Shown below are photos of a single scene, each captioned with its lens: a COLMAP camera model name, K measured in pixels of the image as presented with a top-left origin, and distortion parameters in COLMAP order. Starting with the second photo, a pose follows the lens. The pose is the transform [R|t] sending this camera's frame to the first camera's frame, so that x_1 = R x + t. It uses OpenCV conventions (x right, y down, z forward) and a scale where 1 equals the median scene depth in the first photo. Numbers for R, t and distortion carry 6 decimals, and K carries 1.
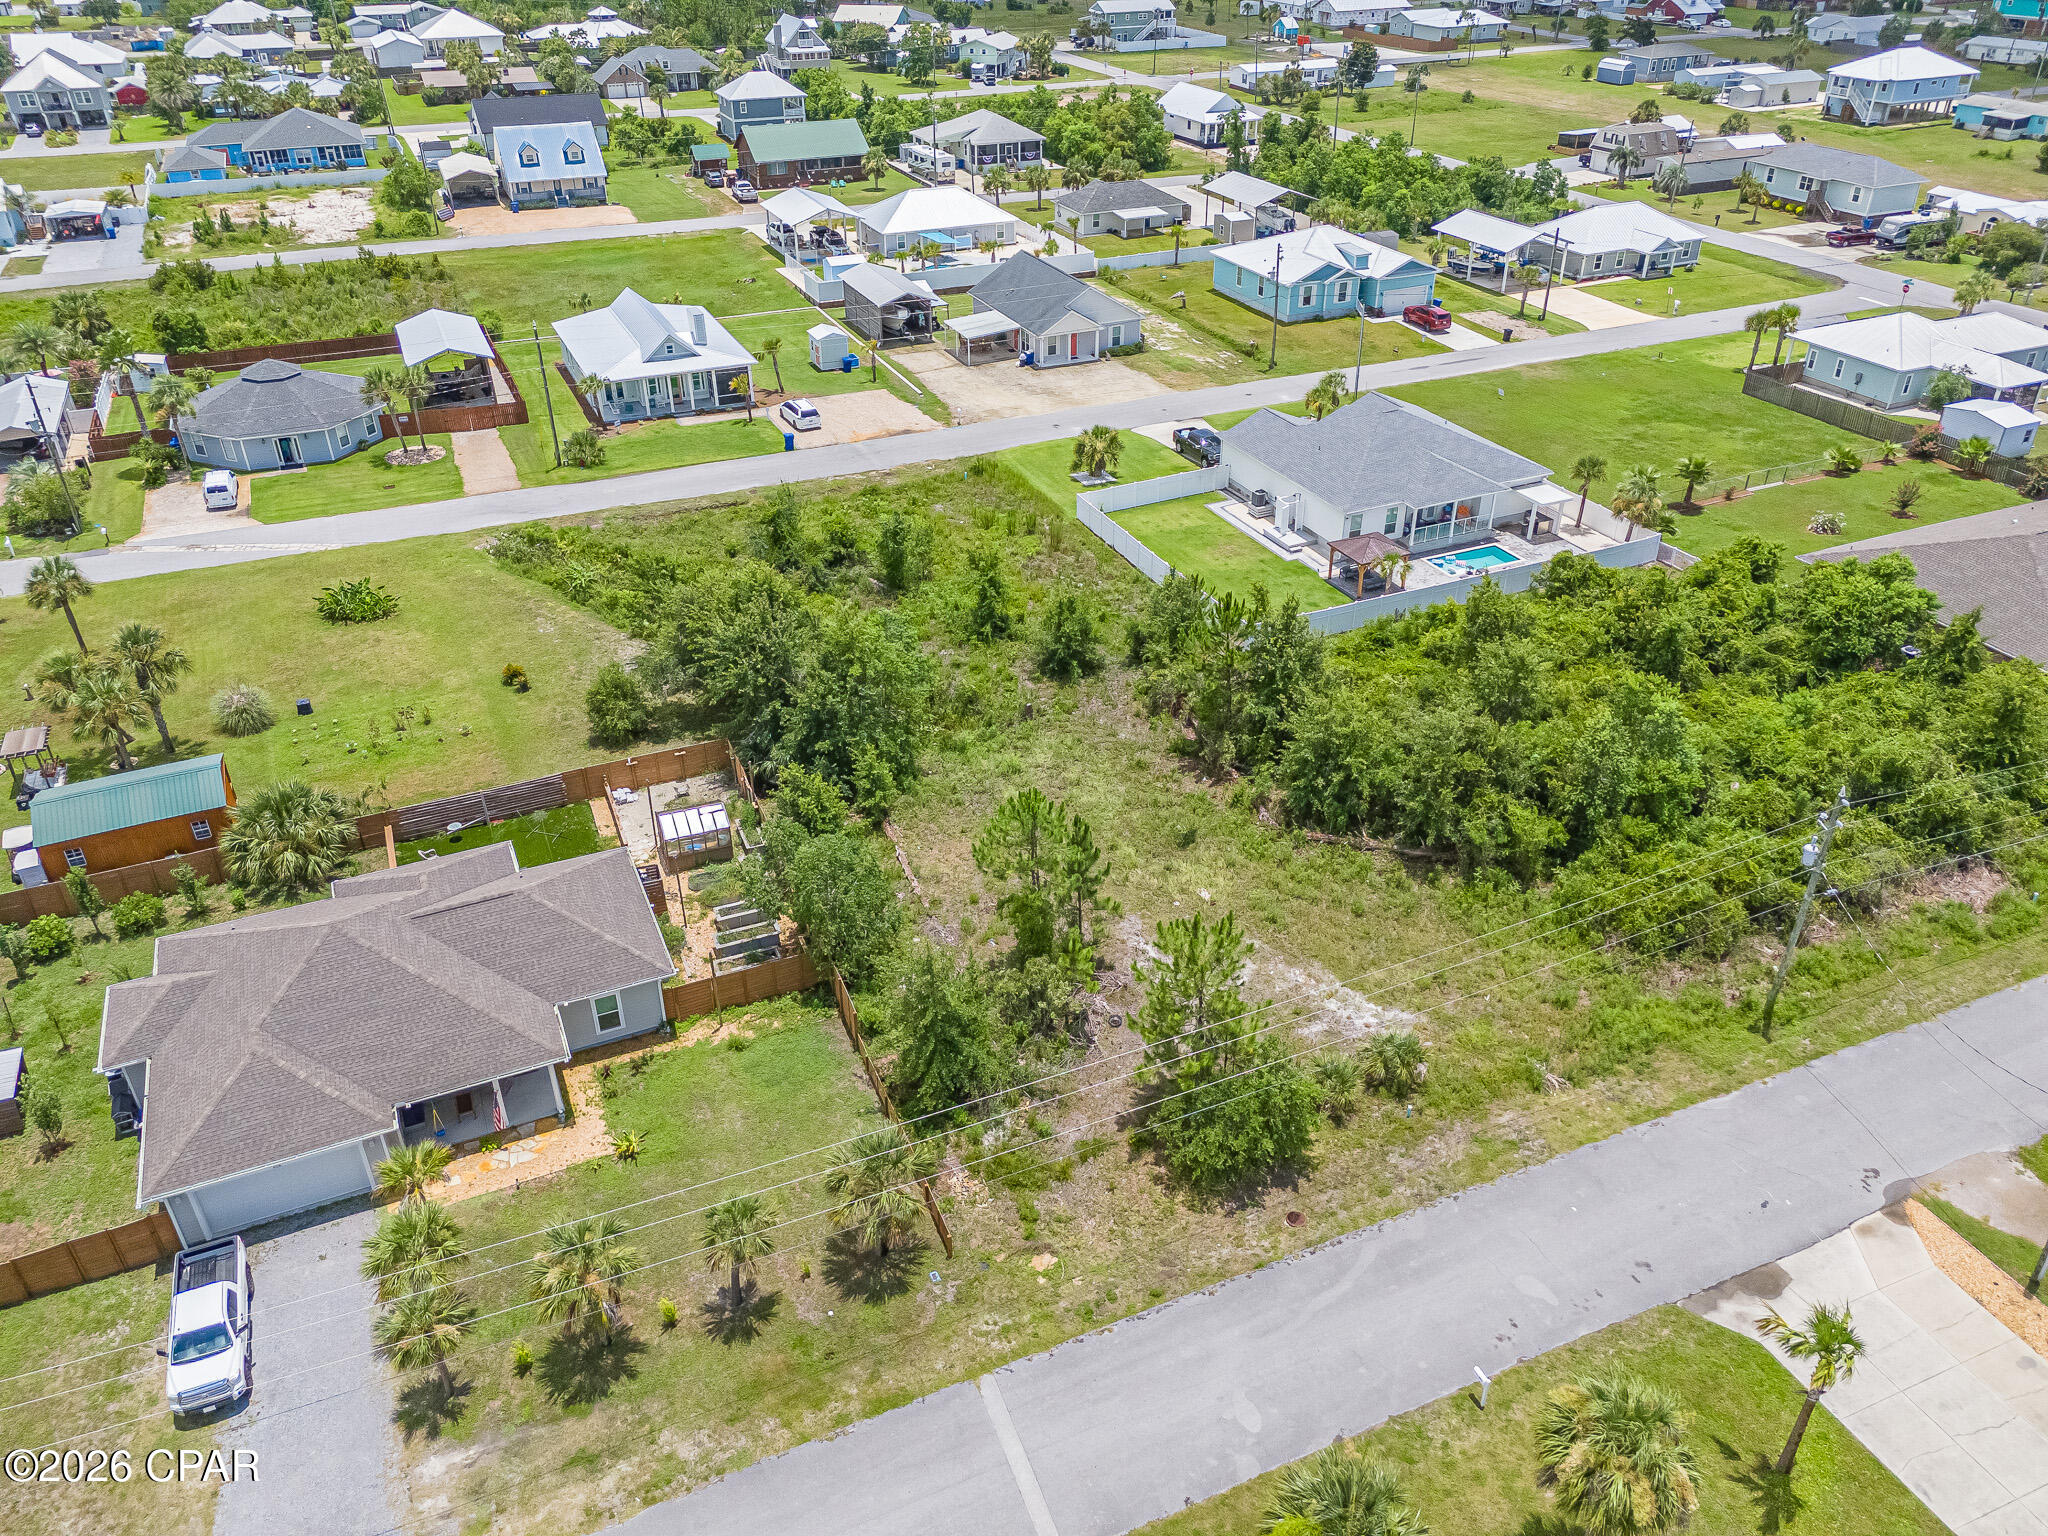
lens RADIAL K [[1505.0, 0, 1024.0], [0, 1505.0, 768.0], [0, 0, 1]] dist [0.079610, -0.077213]
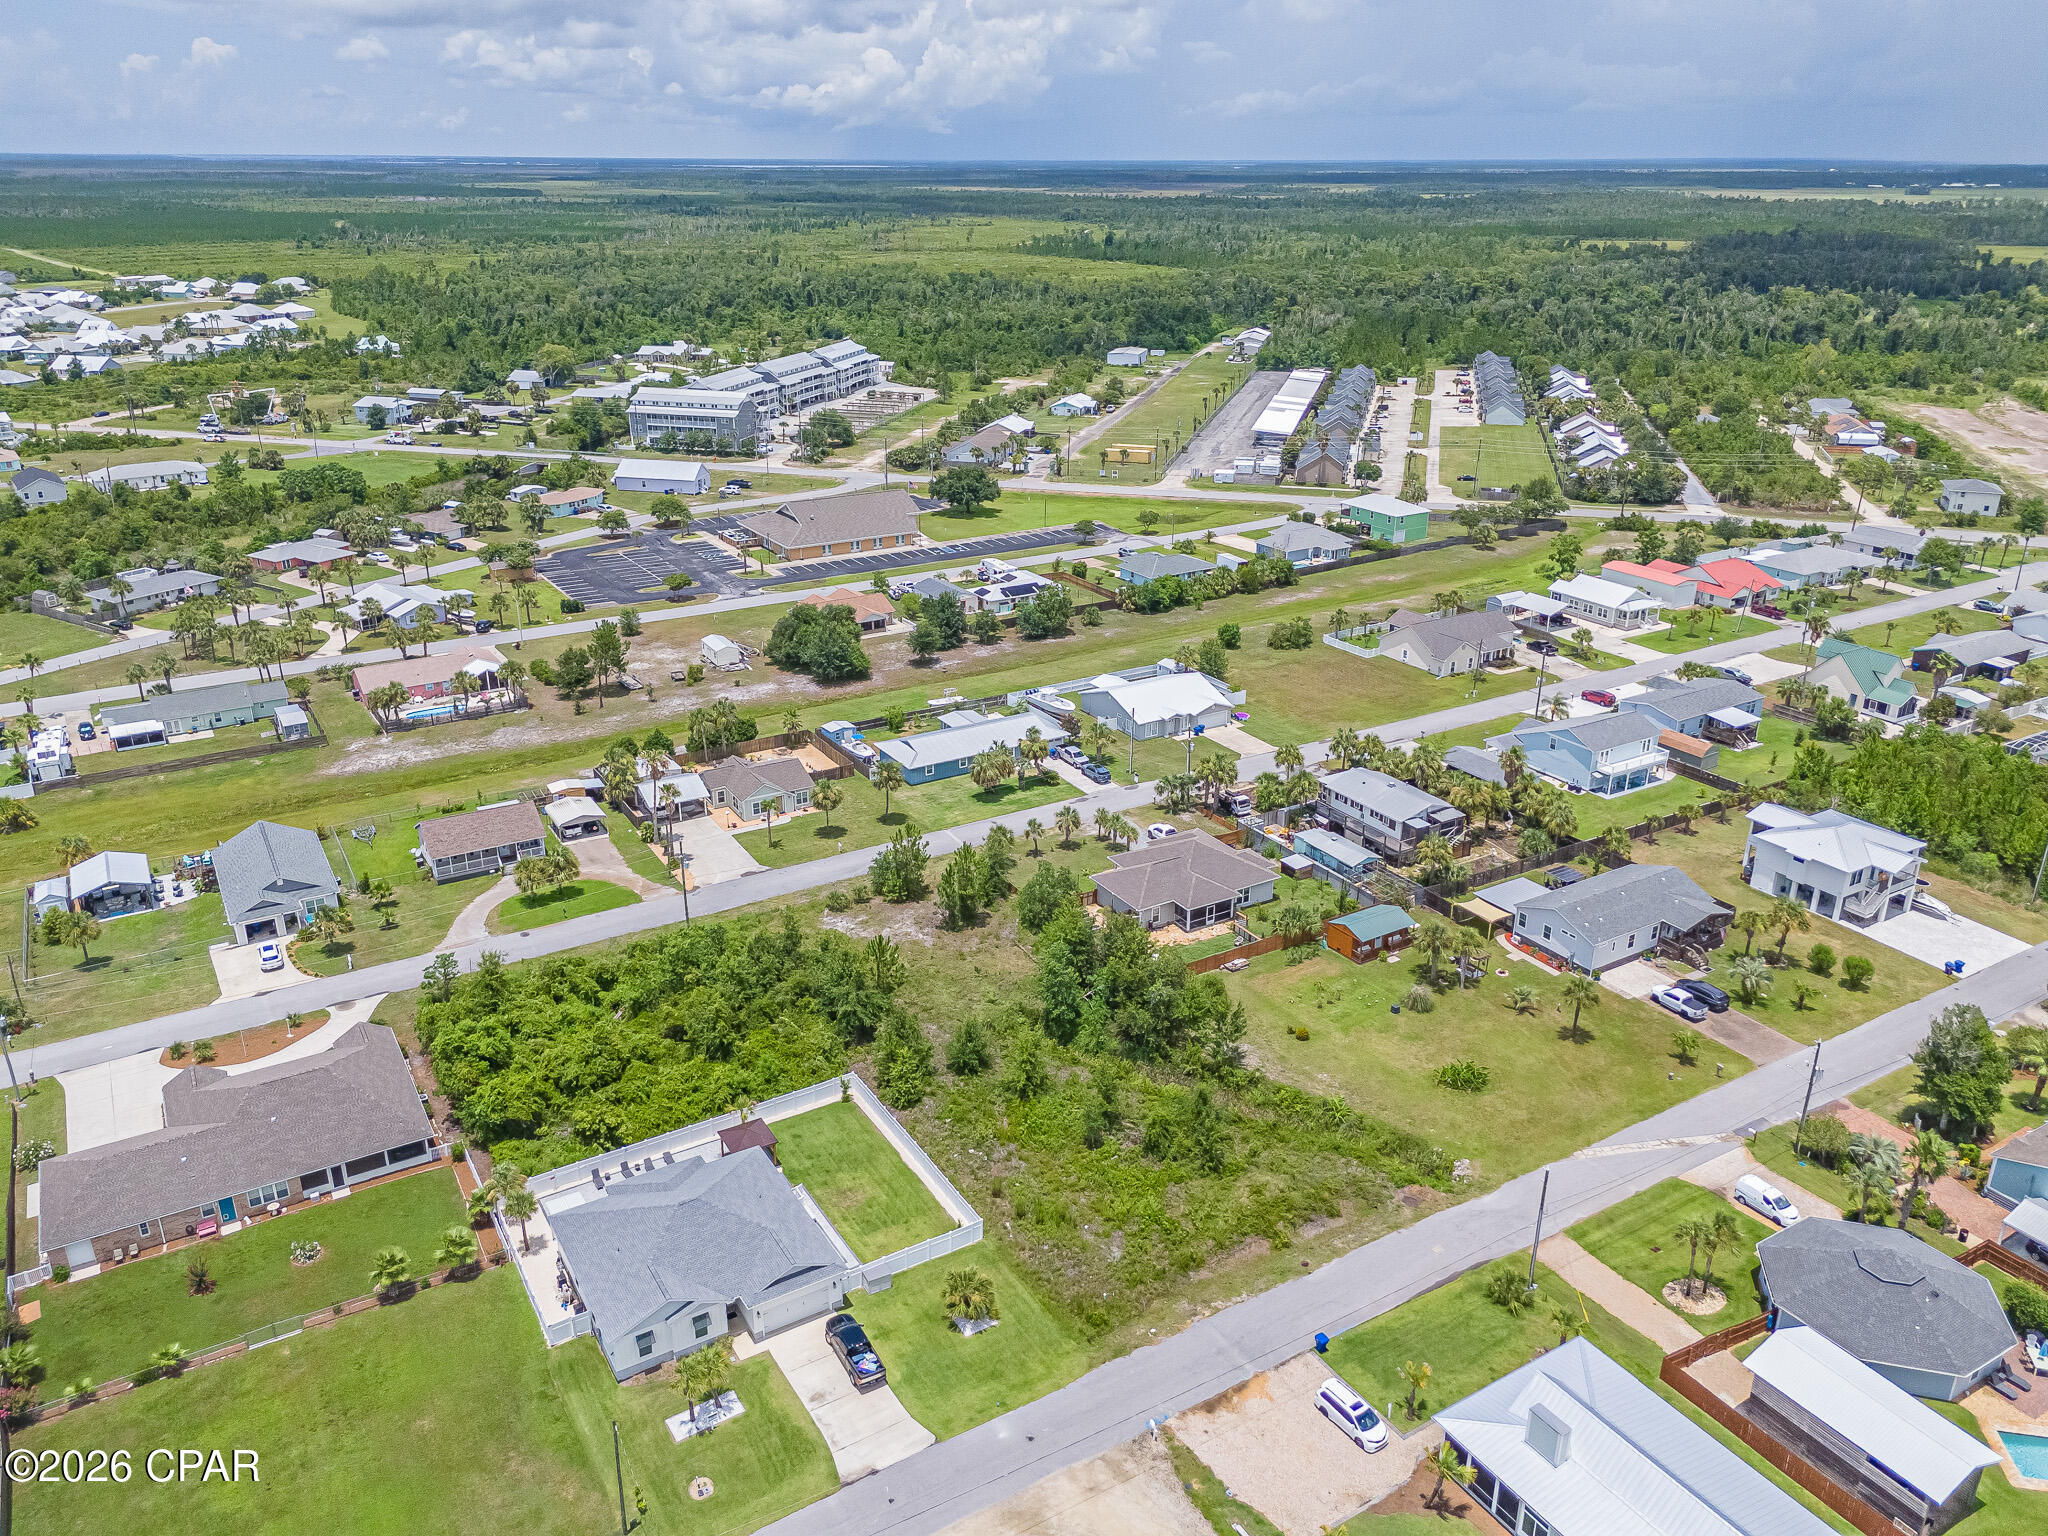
lens RADIAL K [[1509.6, 0, 1028.4], [0, 1509.6, 766.0], [0, 0, 1]] dist [0.091587, -0.144038]
pose [[-0.992006, 0.051858, -0.115047, 0.130811], [-0.061900, 0.594499, 0.801711, -1.476176], [0.109970, 0.802423, -0.586536, 1.624617]]
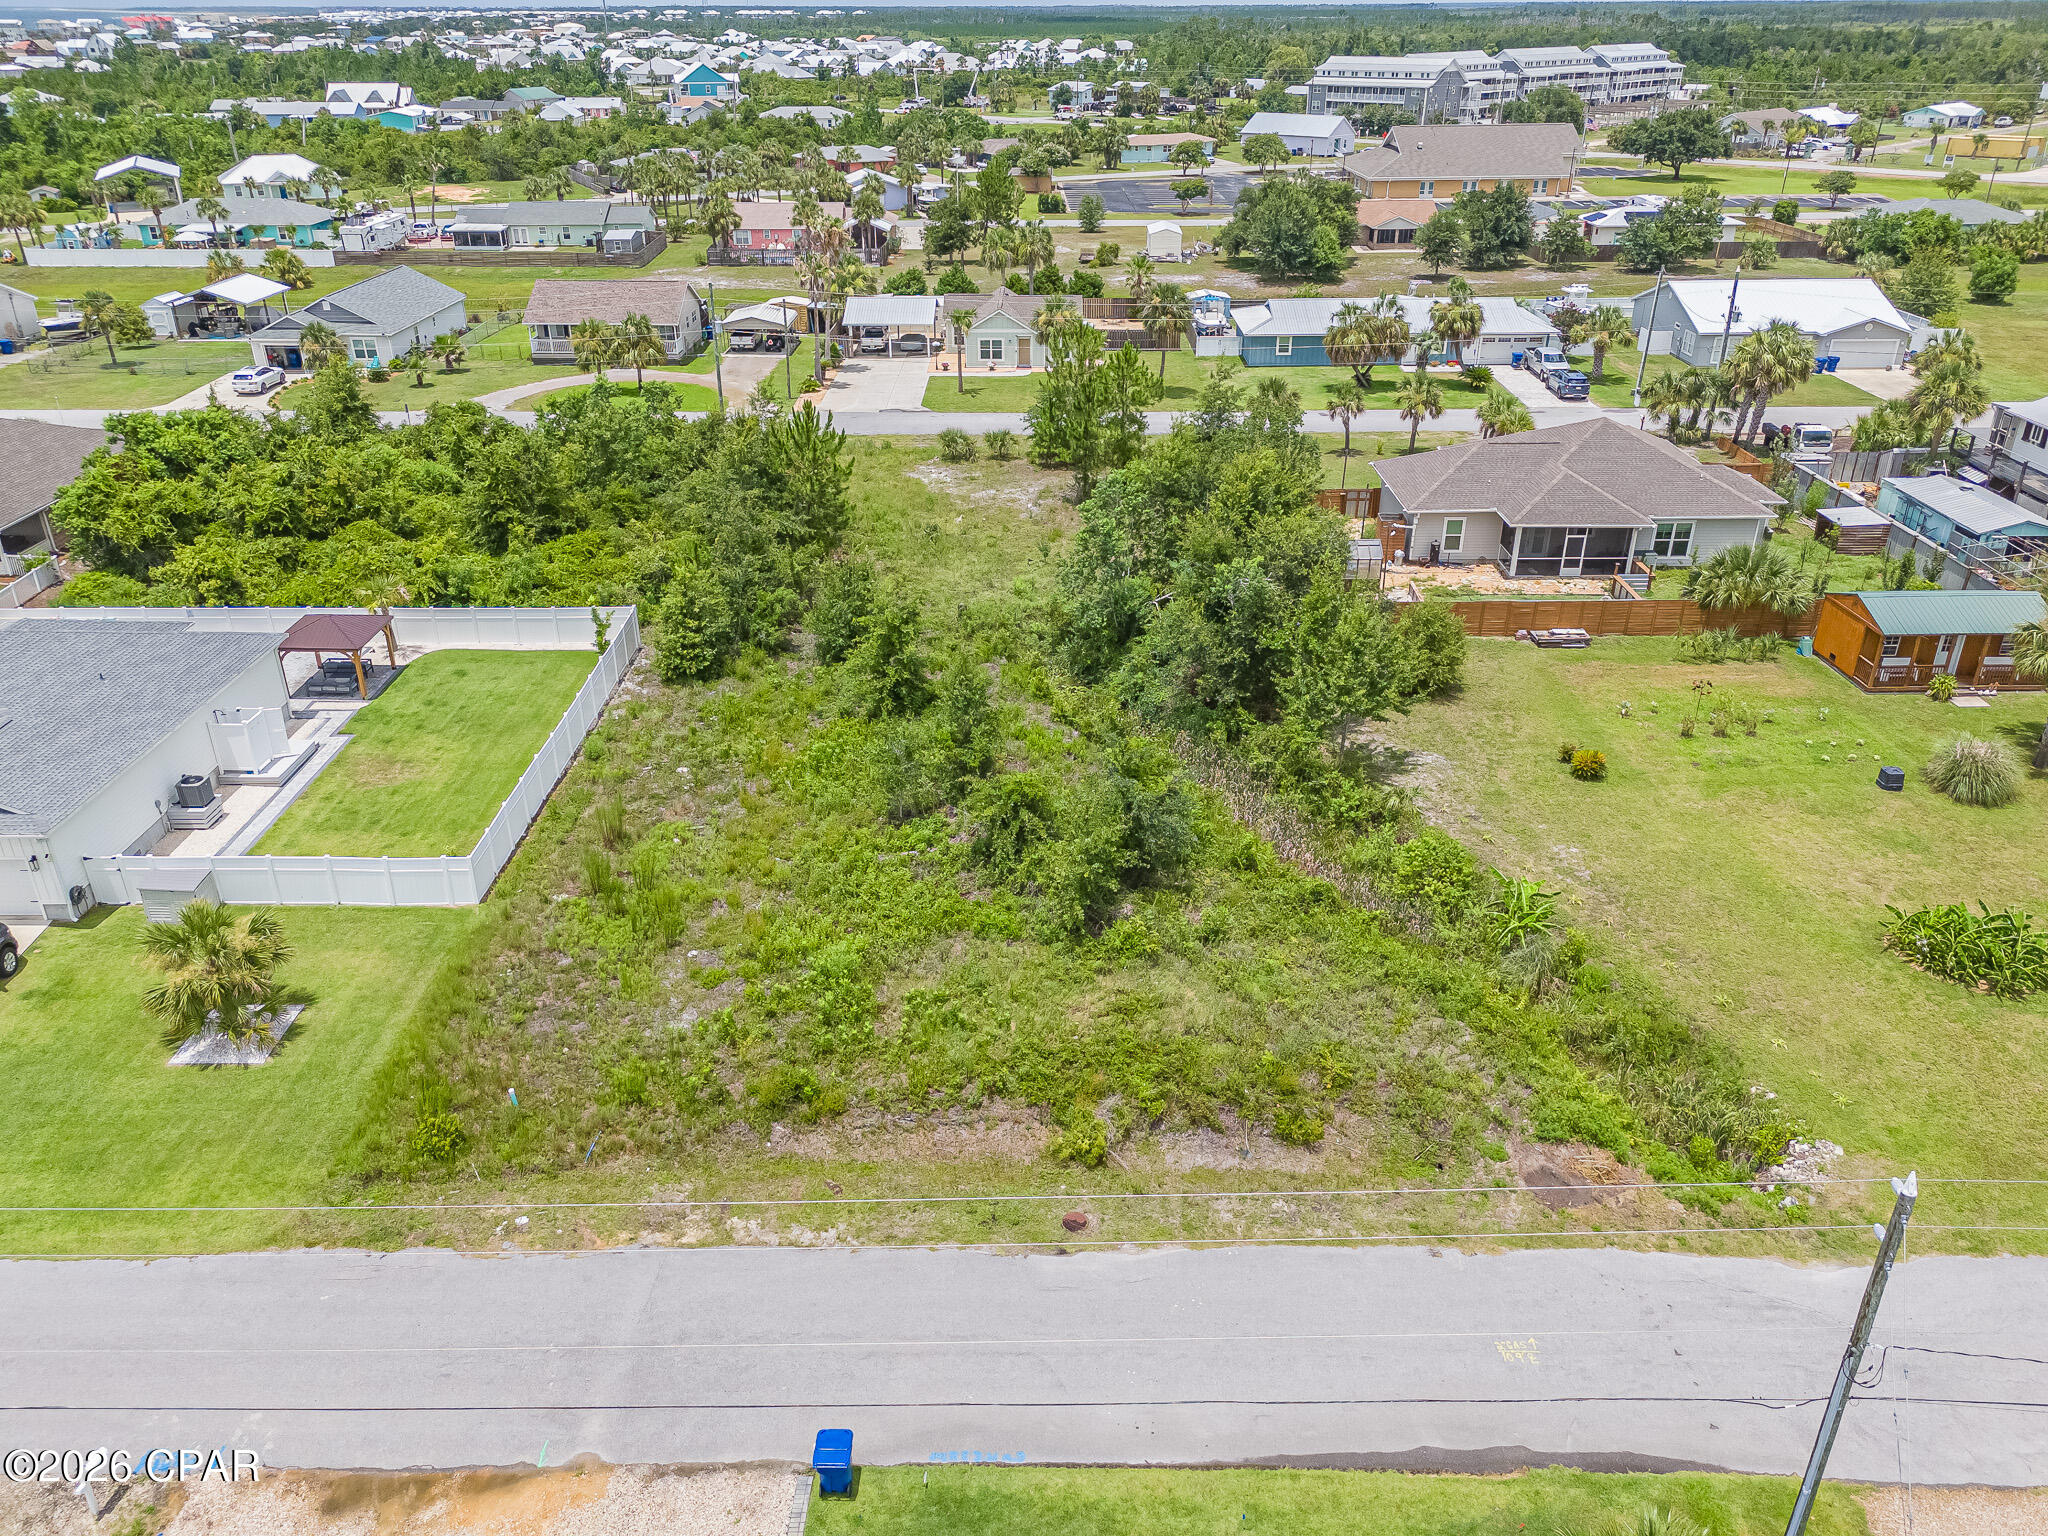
lens RADIAL K [[1512.9, 0, 1027.0], [0, 1512.9, 758.8], [0, 0, 1]] dist [0.067758, -0.060477]
pose [[-0.912473, -0.171794, 0.371322, -0.342483], [0.223501, 0.550890, 0.804094, -0.634549], [-0.342697, 0.816705, -0.464276, 1.332410]]
